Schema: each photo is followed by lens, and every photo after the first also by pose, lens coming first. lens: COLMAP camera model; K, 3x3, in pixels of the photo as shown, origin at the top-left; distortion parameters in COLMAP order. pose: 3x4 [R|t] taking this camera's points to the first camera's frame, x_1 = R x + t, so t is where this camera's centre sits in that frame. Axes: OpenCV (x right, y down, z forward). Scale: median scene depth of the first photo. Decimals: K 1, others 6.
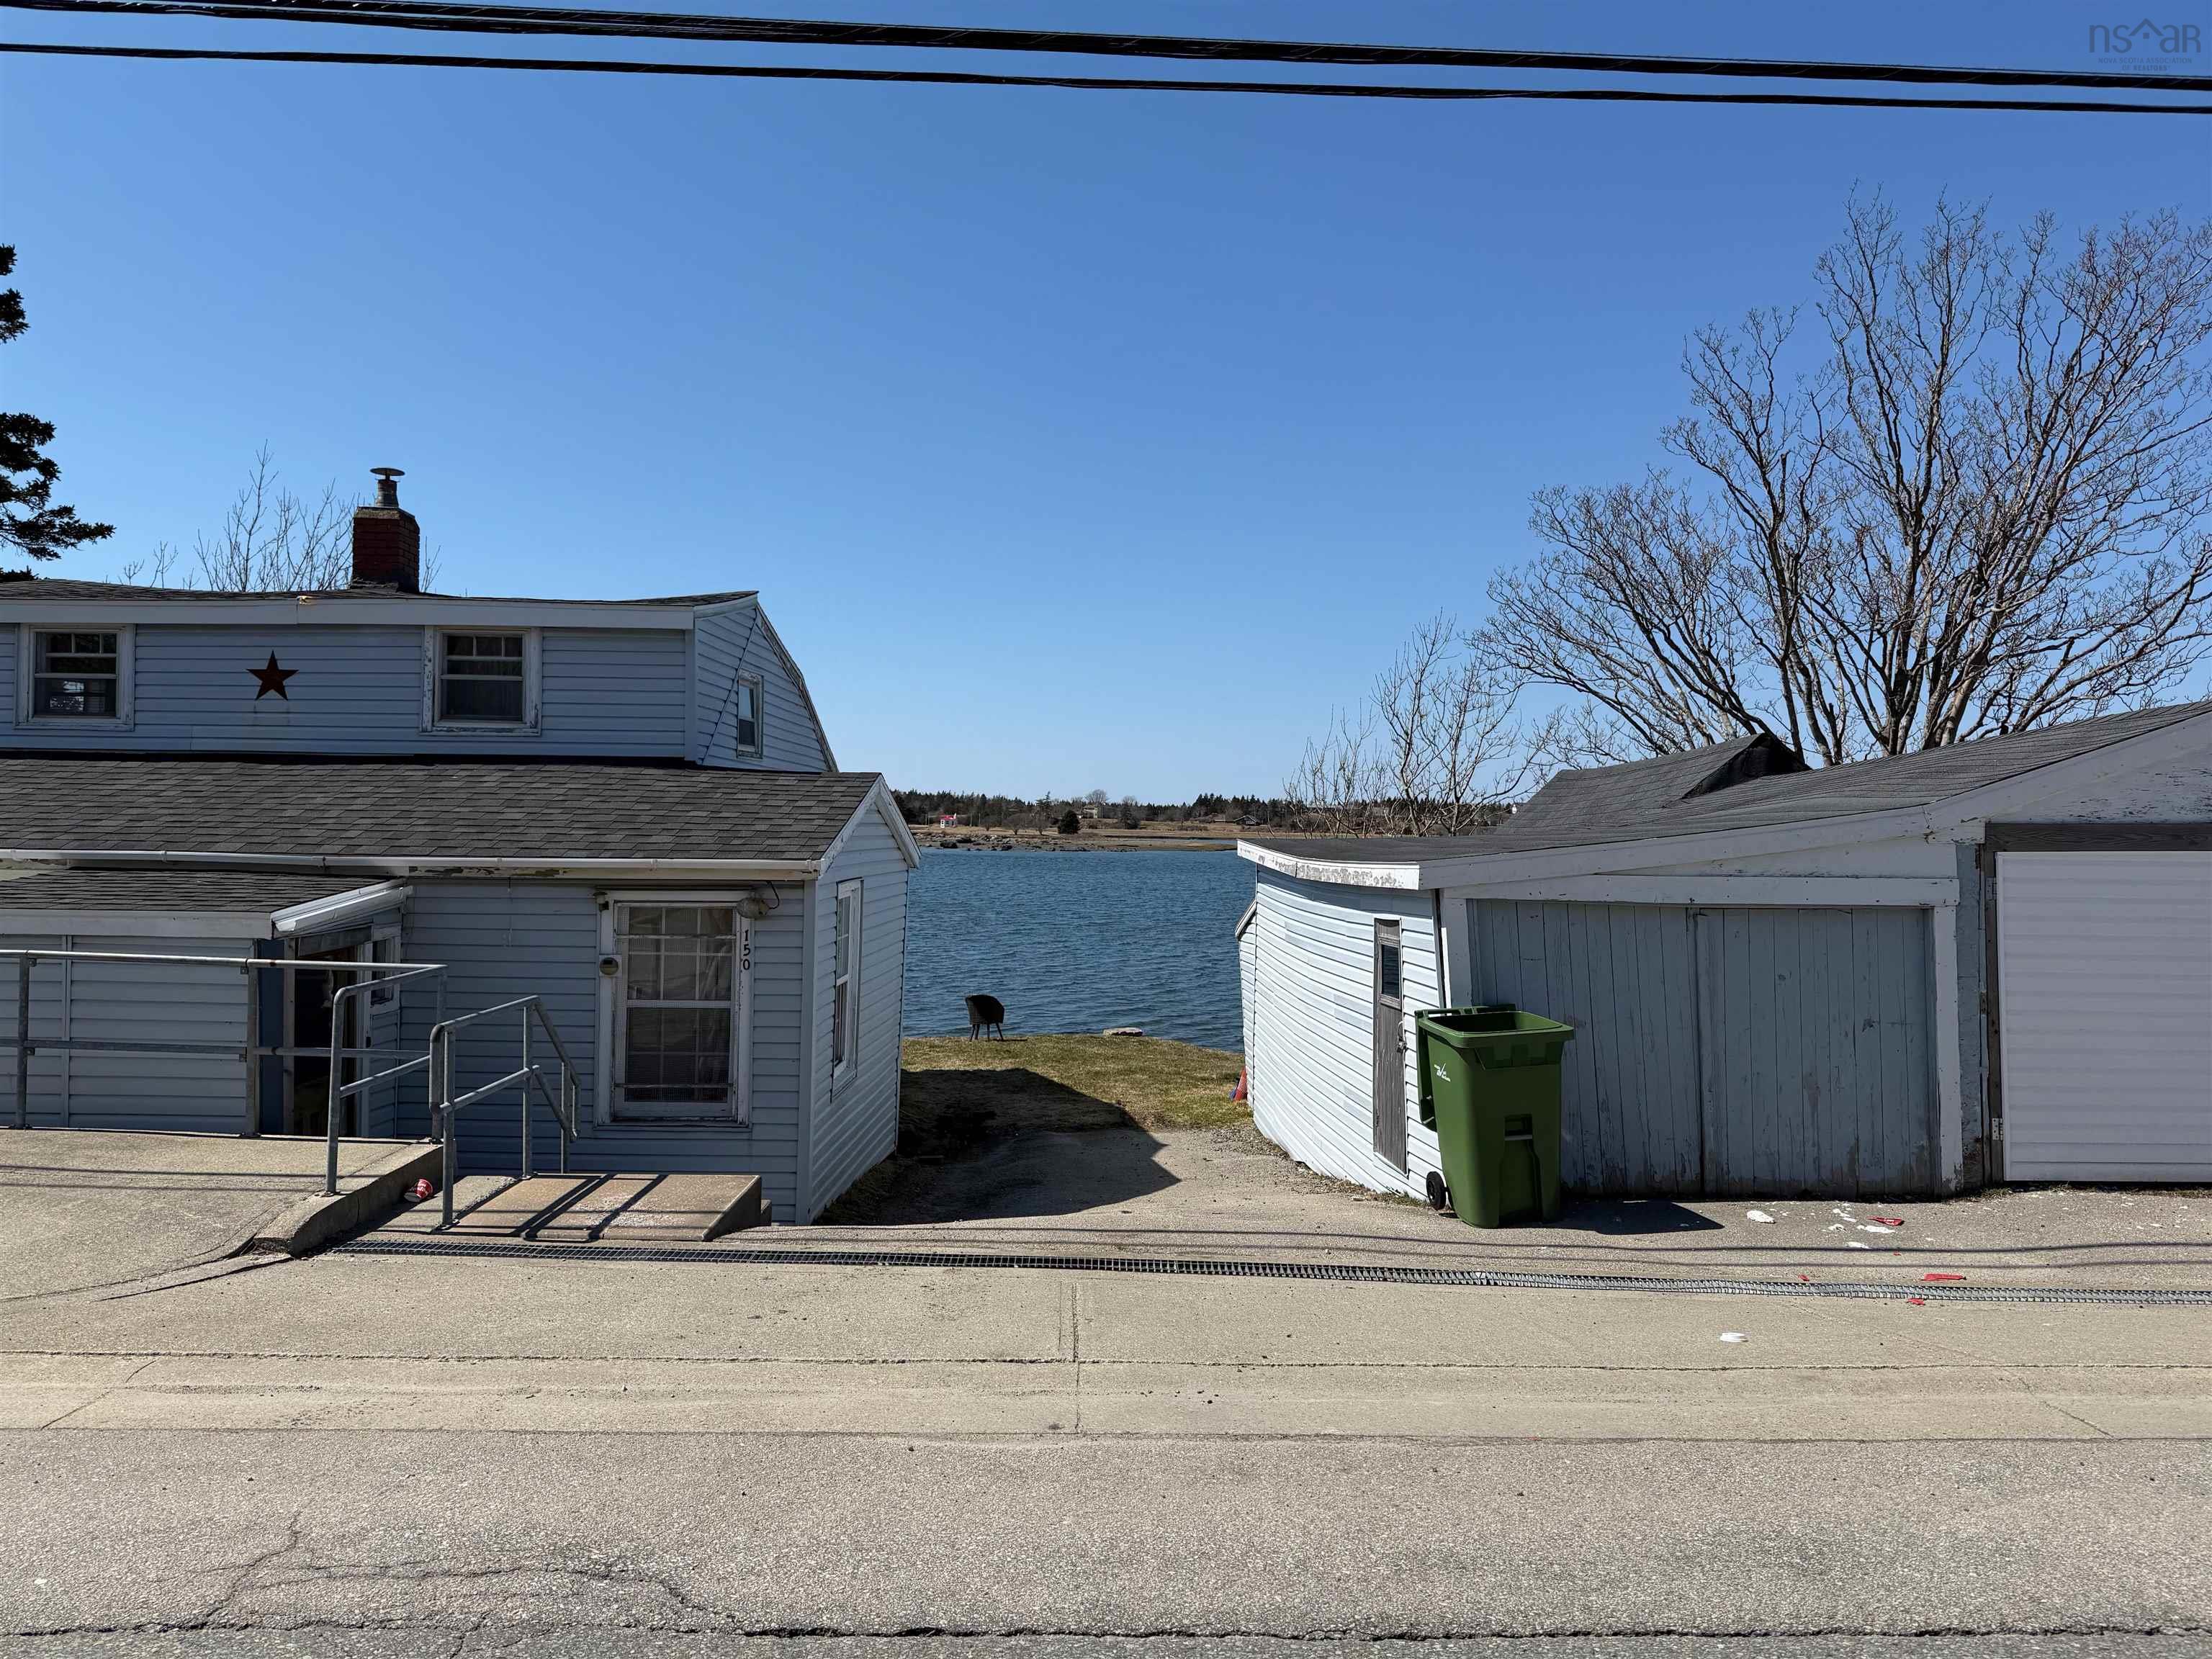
lens RADIAL K [[1533.6, 0, 1104.2], [0, 1533.6, 846.0], [0, 0, 1]] dist [0.138343, -0.193357]
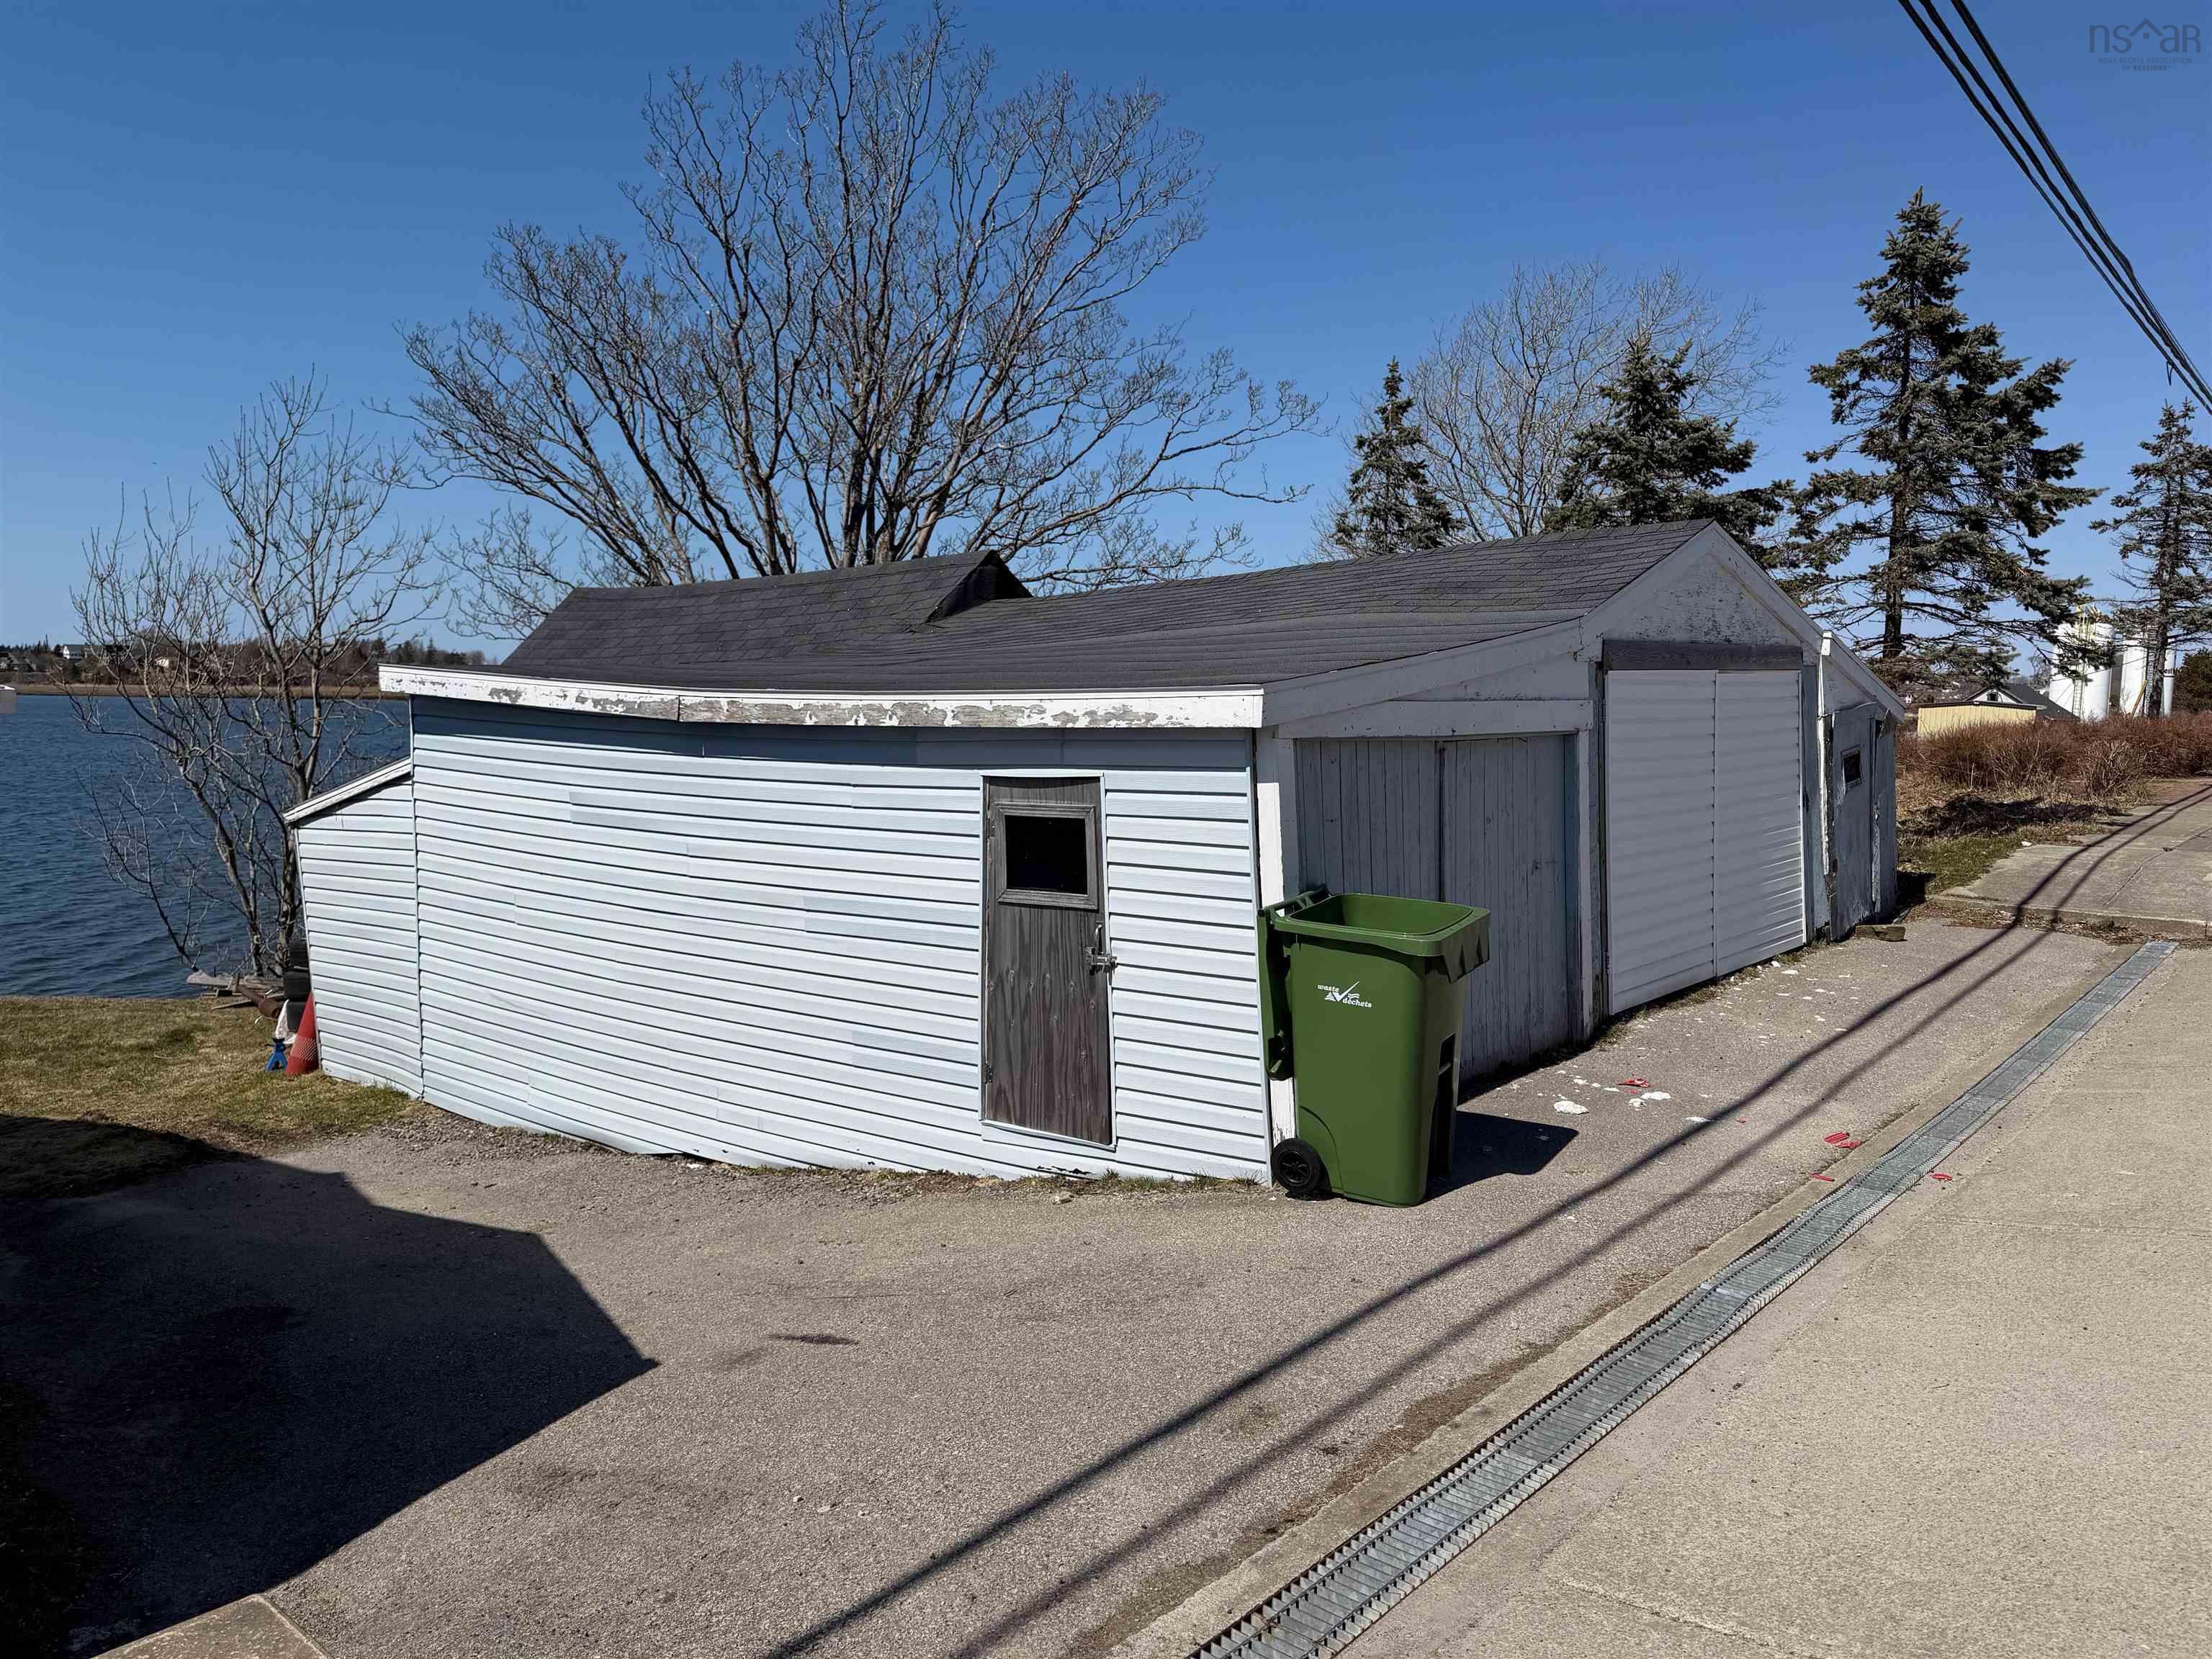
lens RADIAL K [[1533.6, 0, 1104.2], [0, 1533.6, 846.0], [0, 0, 1]] dist [0.138343, -0.193357]
pose [[0.662722, -0.080218, 0.744557, -0.241918], [0.008101, 0.994956, 0.099985, 0.009434], [-0.748822, -0.060231, 0.660029, 0.448168]]
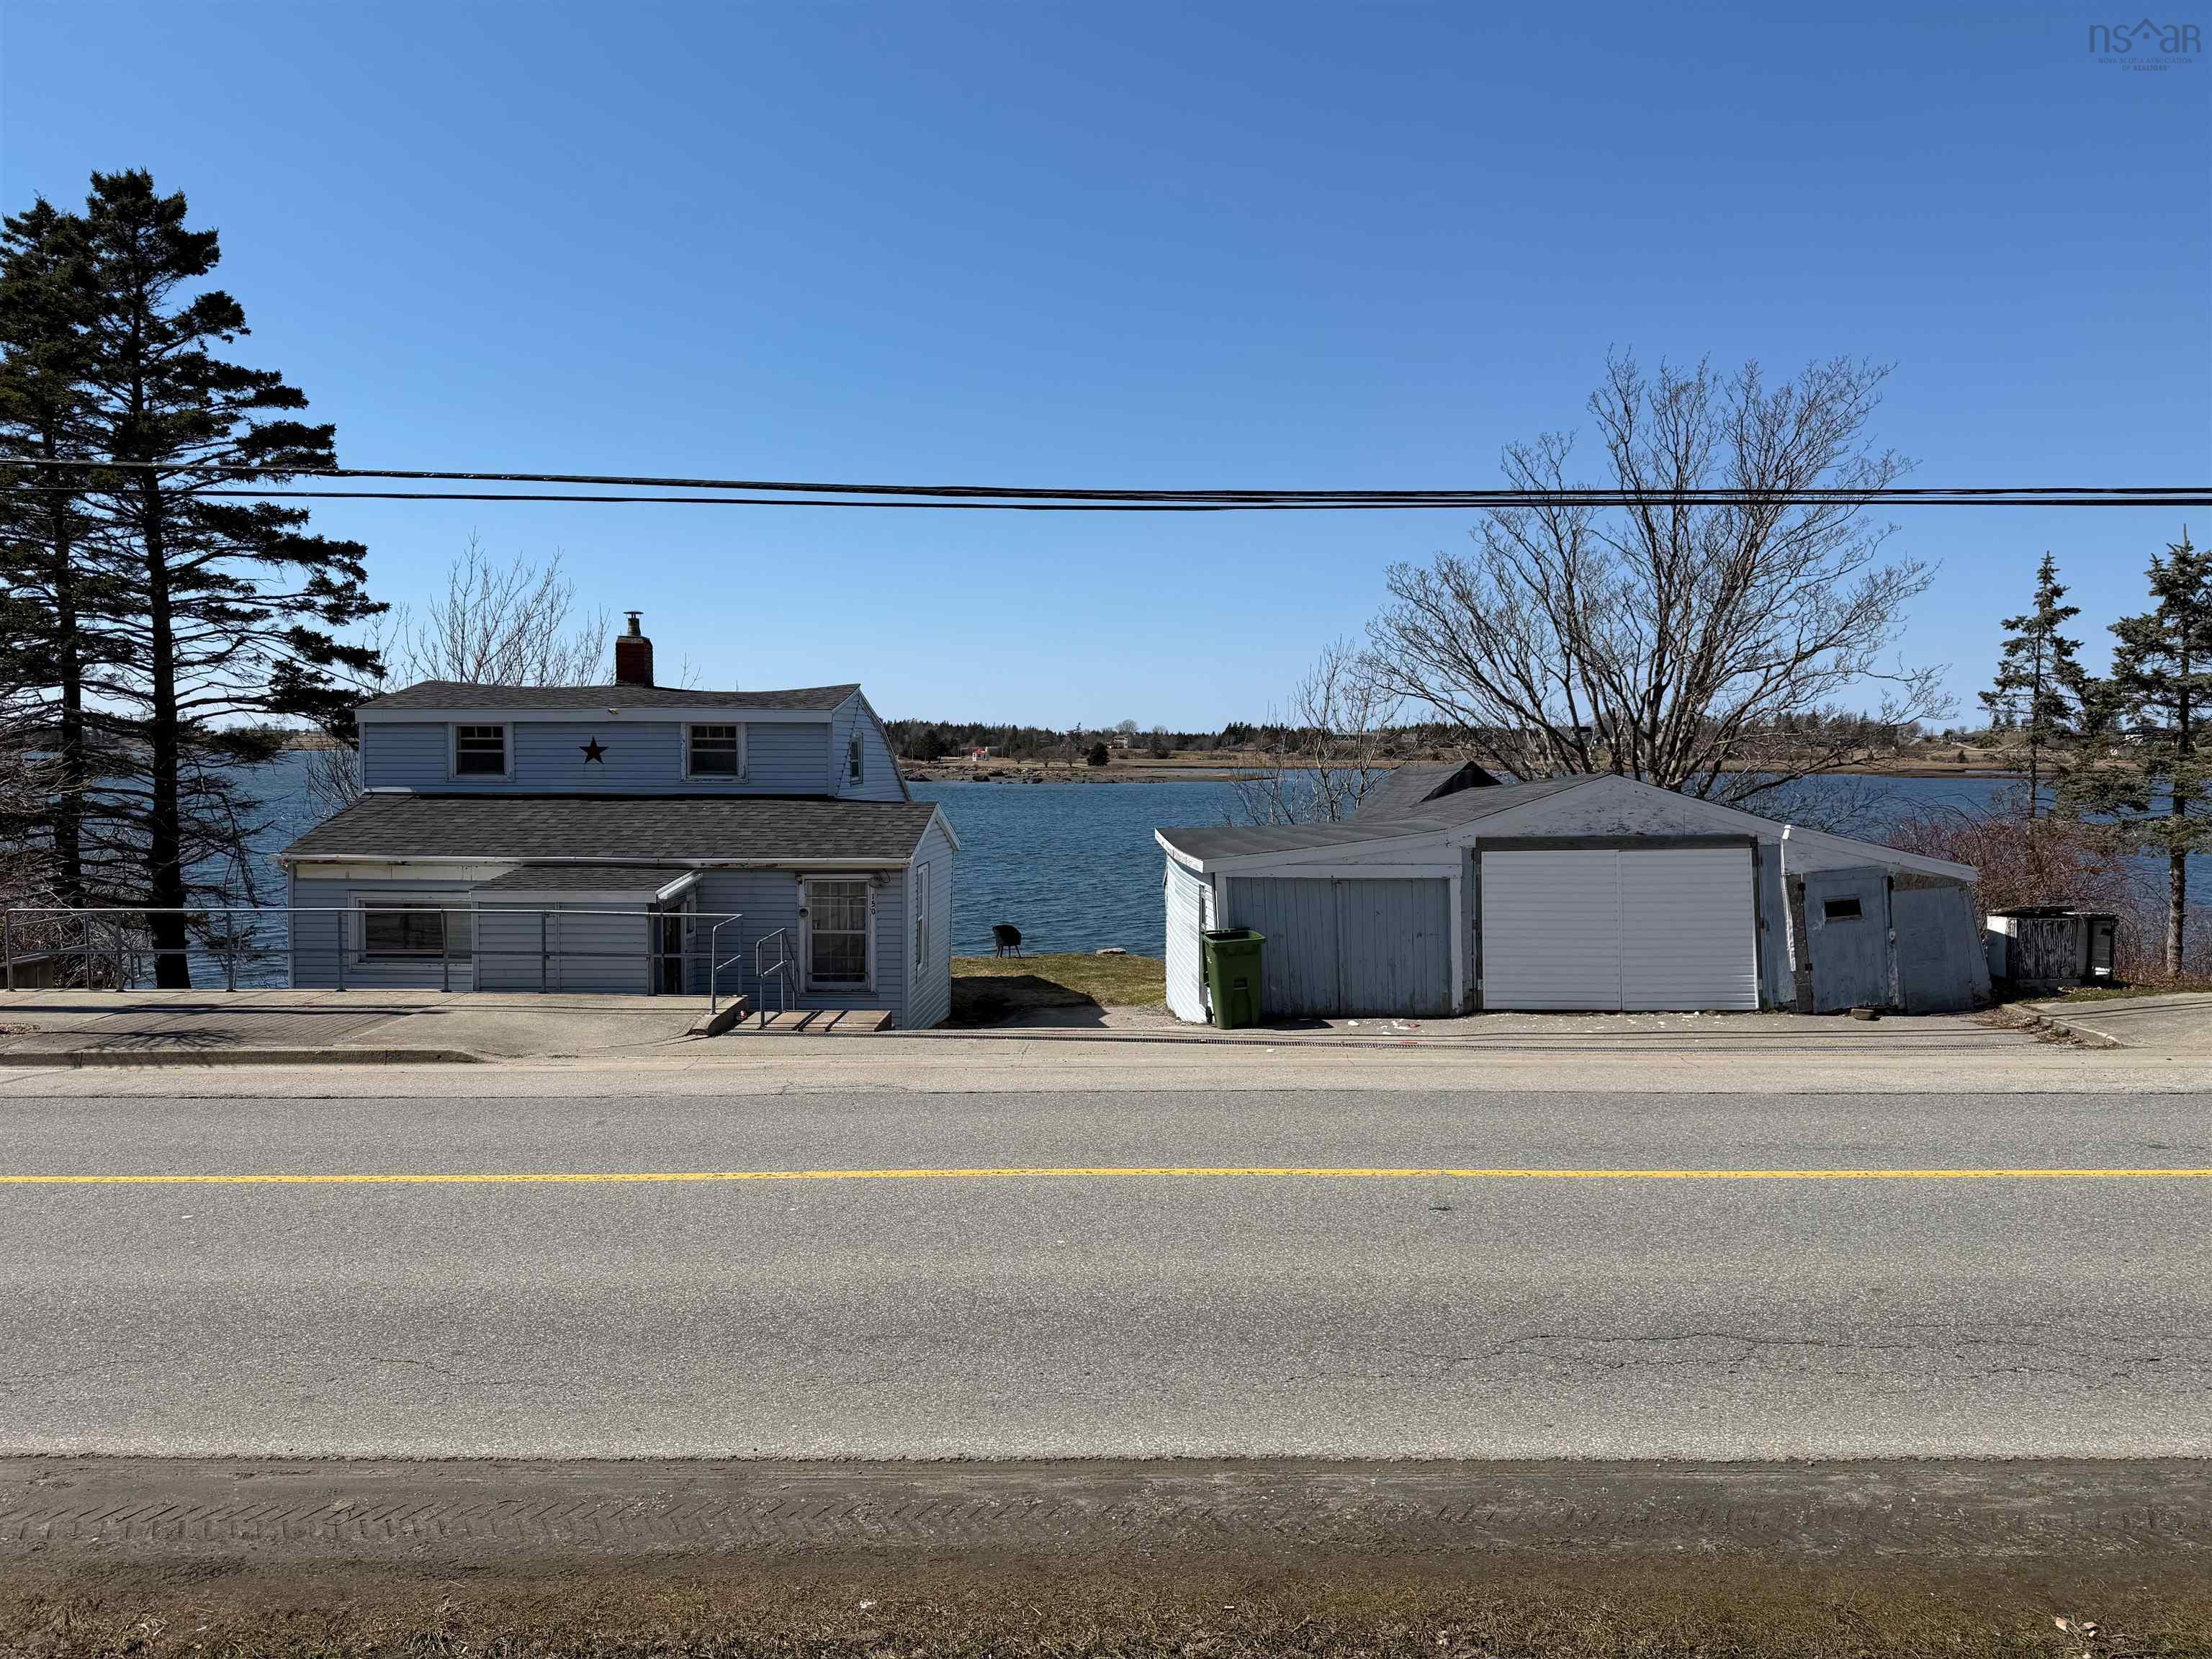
lens RADIAL K [[1533.6, 0, 1104.2], [0, 1533.6, 846.0], [0, 0, 1]] dist [0.138343, -0.193357]
pose [[0.999700, -0.011525, -0.021590, 0.084897], [0.012524, 0.998828, 0.046742, -0.077643], [0.021026, -0.046998, 0.998674, -0.774051]]
